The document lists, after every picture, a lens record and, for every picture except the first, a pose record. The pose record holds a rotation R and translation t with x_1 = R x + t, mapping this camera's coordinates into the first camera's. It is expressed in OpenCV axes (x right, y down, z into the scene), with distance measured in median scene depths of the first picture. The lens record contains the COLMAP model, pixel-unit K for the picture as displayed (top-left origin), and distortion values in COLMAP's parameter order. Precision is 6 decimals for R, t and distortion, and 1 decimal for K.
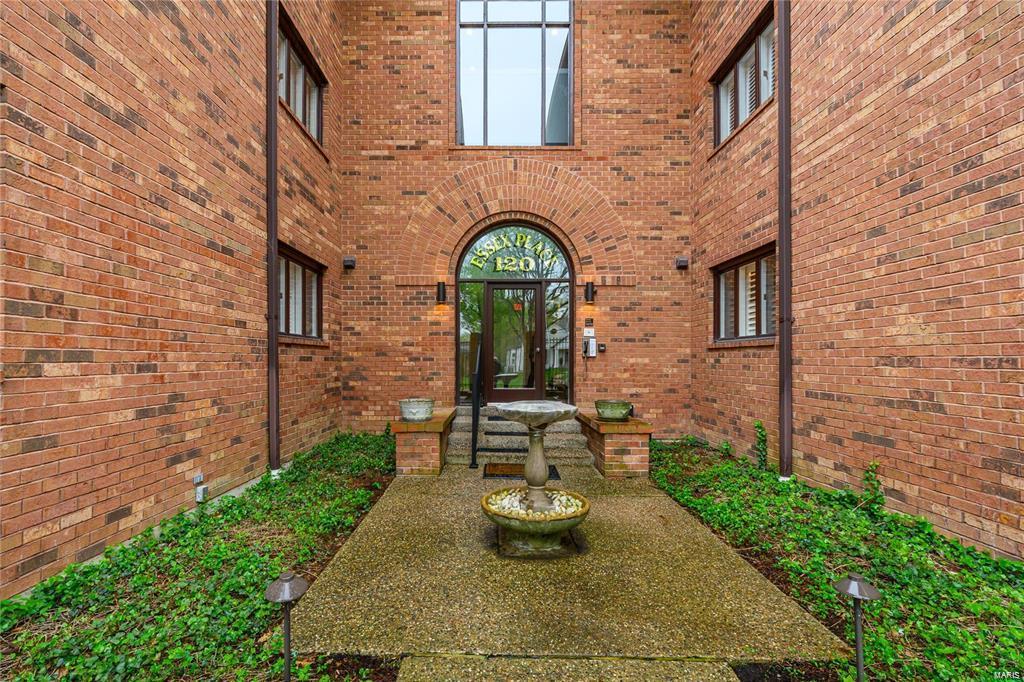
lens RADIAL K [[442.6, 0, 507.1], [0, 442.6, 344.1], [0, 0, 1]] dist [0.000425, -0.000063]
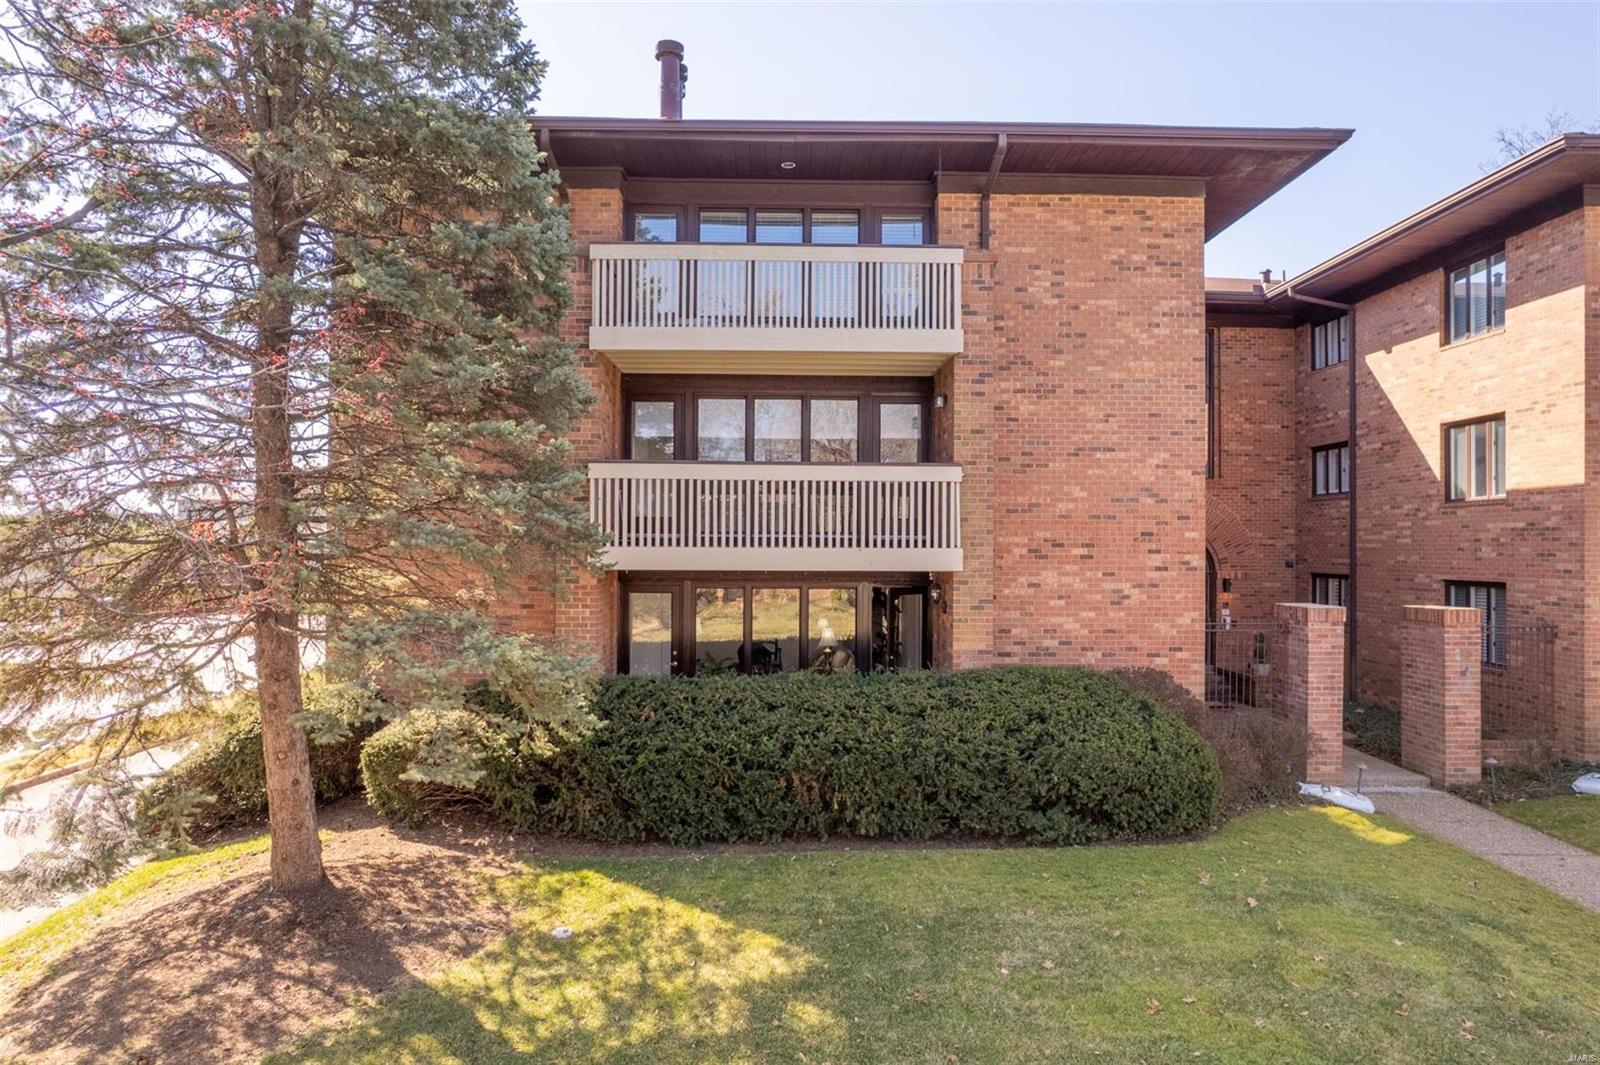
lens RADIAL K [[947.3, 0, 882.6], [0, 947.3, 507.6], [0, 0, 1]] dist [-0.034355, 0.001014]
pose [[0.998114, 0.010930, 0.060410, -1.084200], [-0.010190, 0.999869, -0.012544, -0.309775], [-0.060539, 0.011904, 0.998095, -1.926448]]
